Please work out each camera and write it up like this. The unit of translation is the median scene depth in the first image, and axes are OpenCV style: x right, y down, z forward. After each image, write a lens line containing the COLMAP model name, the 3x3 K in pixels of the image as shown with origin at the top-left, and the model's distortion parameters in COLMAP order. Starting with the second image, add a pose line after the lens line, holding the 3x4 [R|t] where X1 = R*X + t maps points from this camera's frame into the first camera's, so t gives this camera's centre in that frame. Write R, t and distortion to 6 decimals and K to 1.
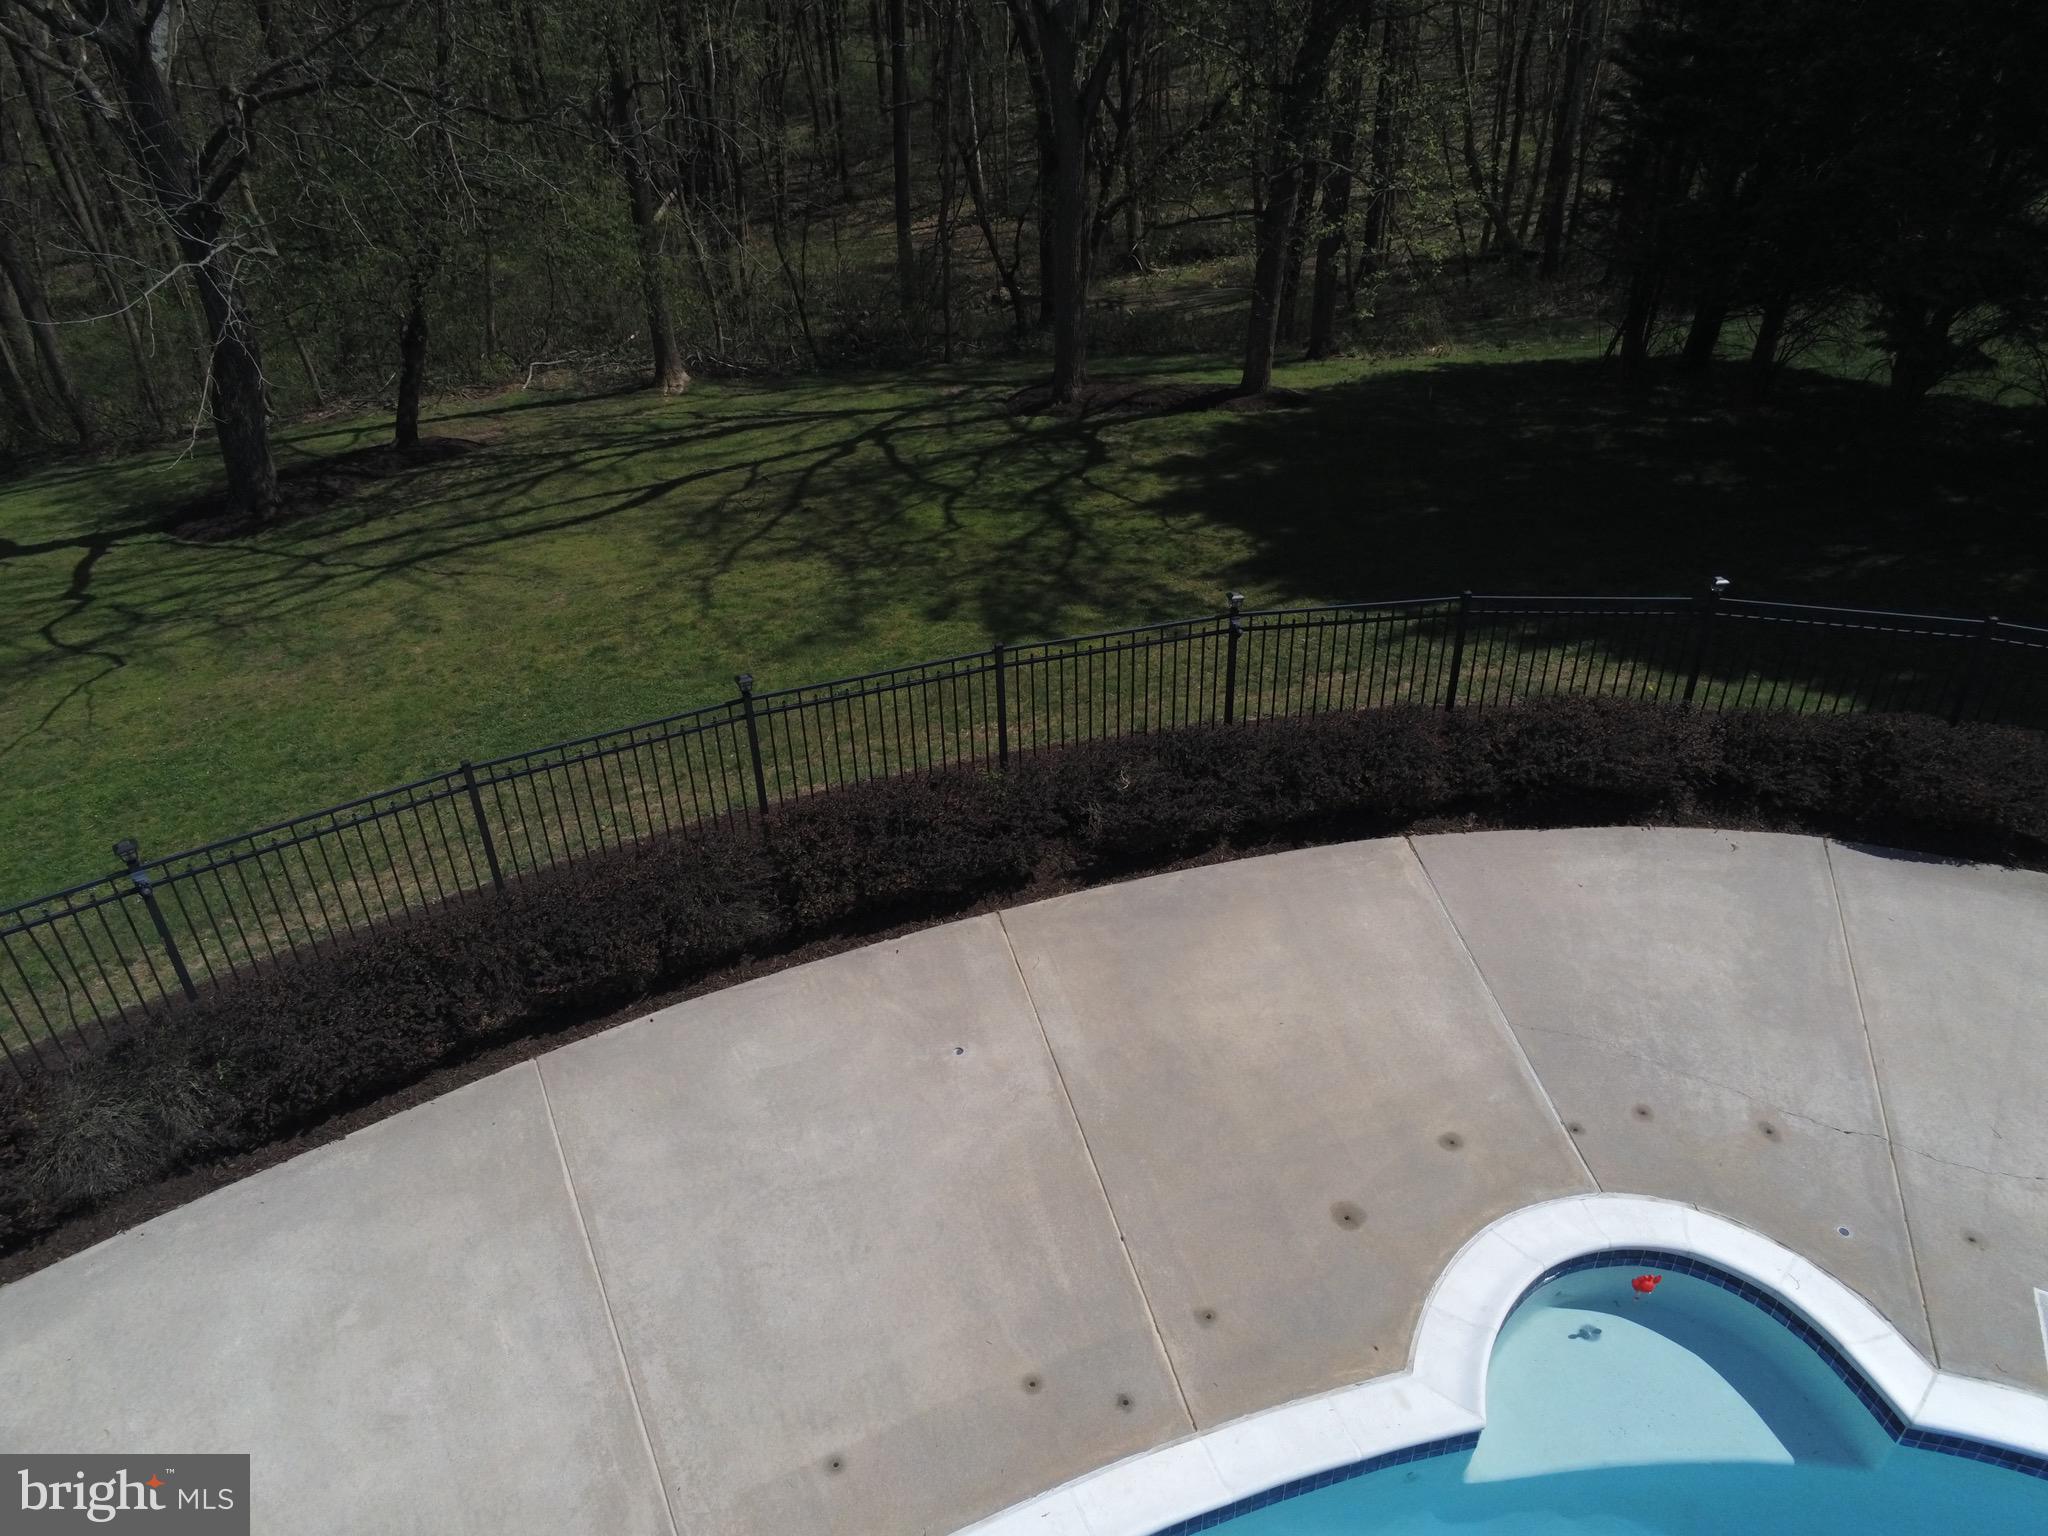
lens RADIAL K [[1328.8, 0, 1024.0], [0, 1328.8, 768.0], [0, 0, 1]] dist [-0.000245, 0.004541]
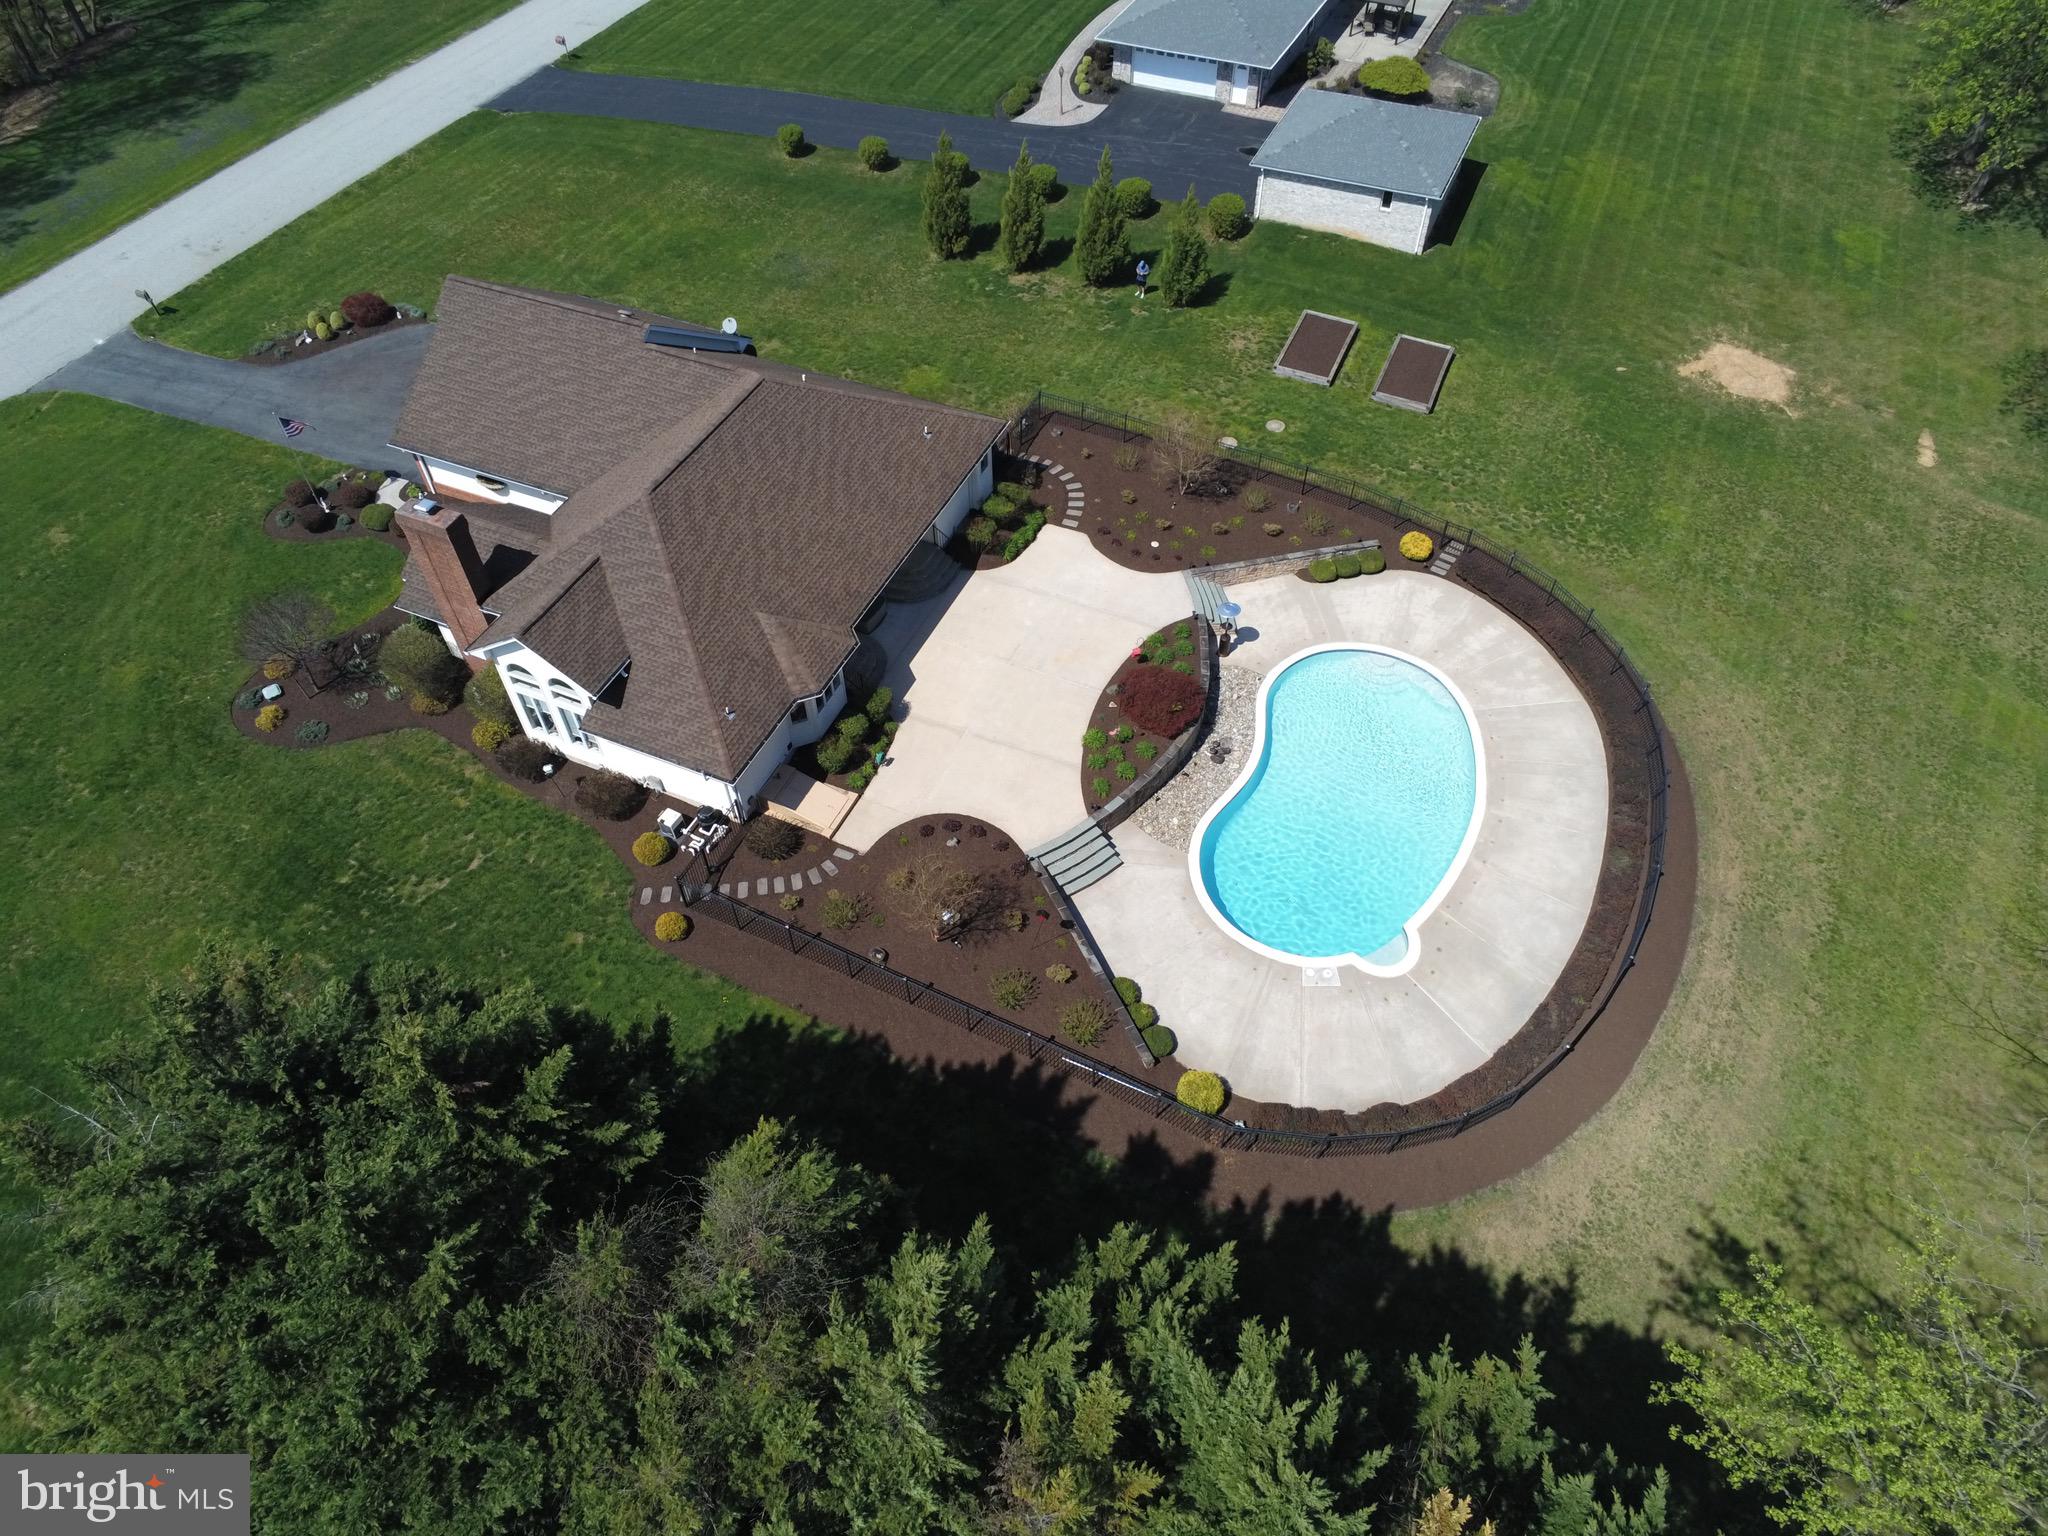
lens RADIAL K [[1323.9, 0, 1024.0], [0, 1323.9, 768.0], [0, 0, 1]] dist [0.002564, -0.000029]
pose [[-0.868021, 0.397024, -0.298181, 1.138377], [-0.242369, 0.185333, 0.952318, -1.709269], [0.433356, 0.898901, -0.064646, -0.030062]]
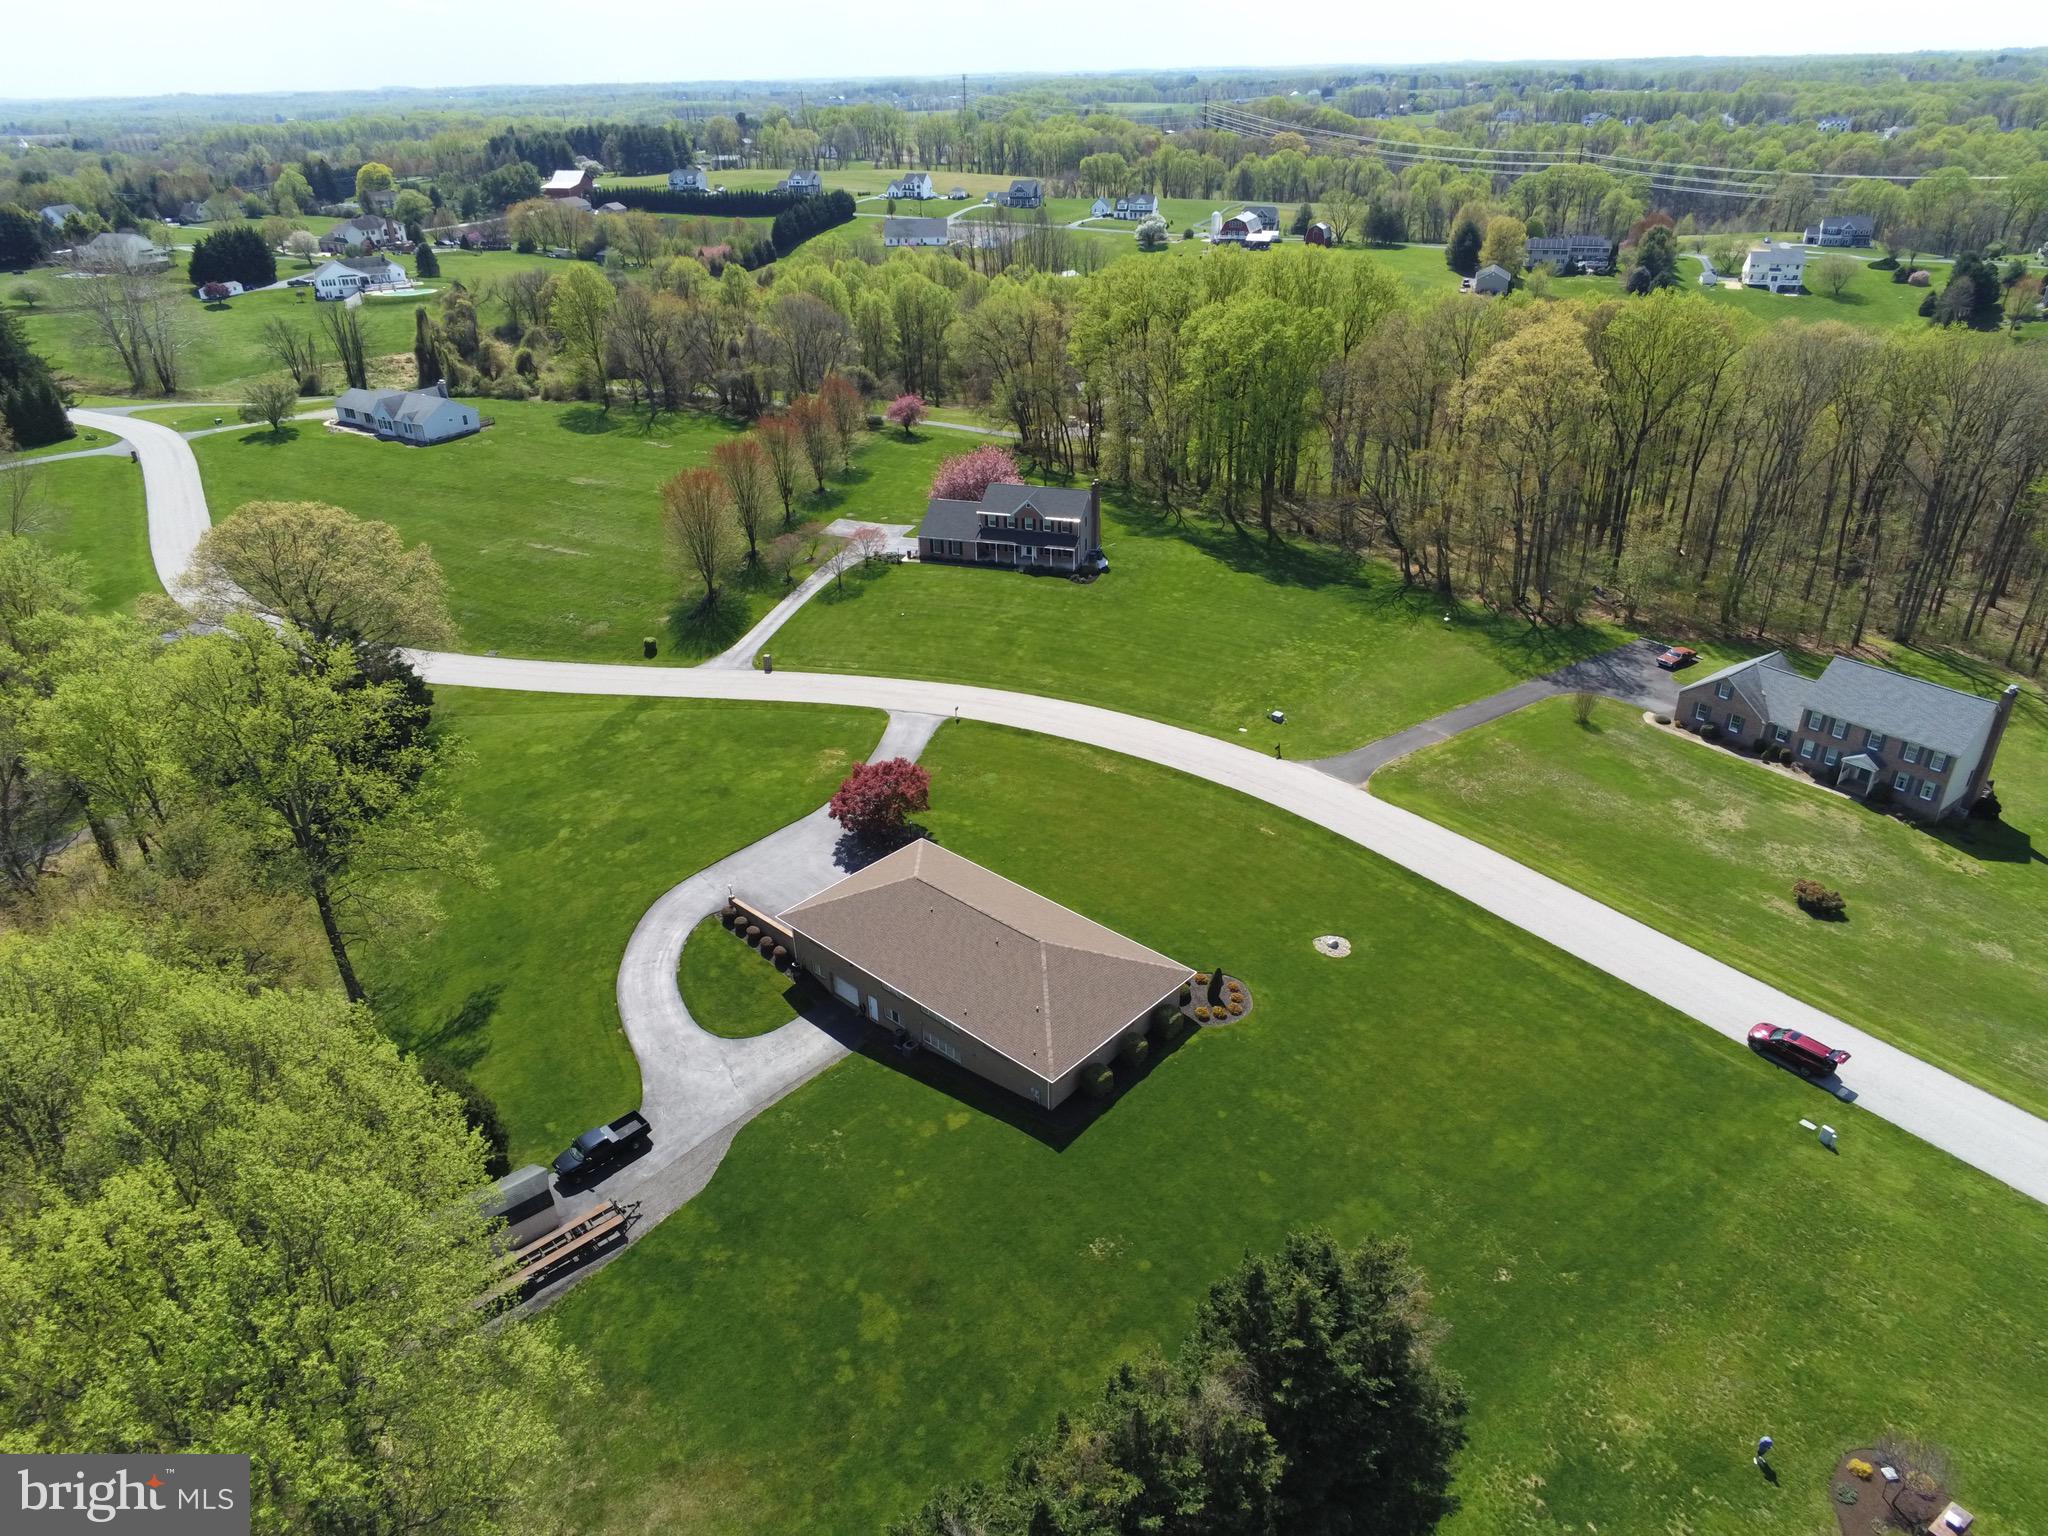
lens RADIAL K [[1323.9, 0, 1024.0], [0, 1323.9, 768.0], [0, 0, 1]] dist [0.002564, -0.000029]
pose [[0.014306, -0.449237, 0.893298, -0.525042], [0.558468, 0.744645, 0.365536, -2.712610], [-0.829403, 0.493649, 0.261538, -0.814160]]
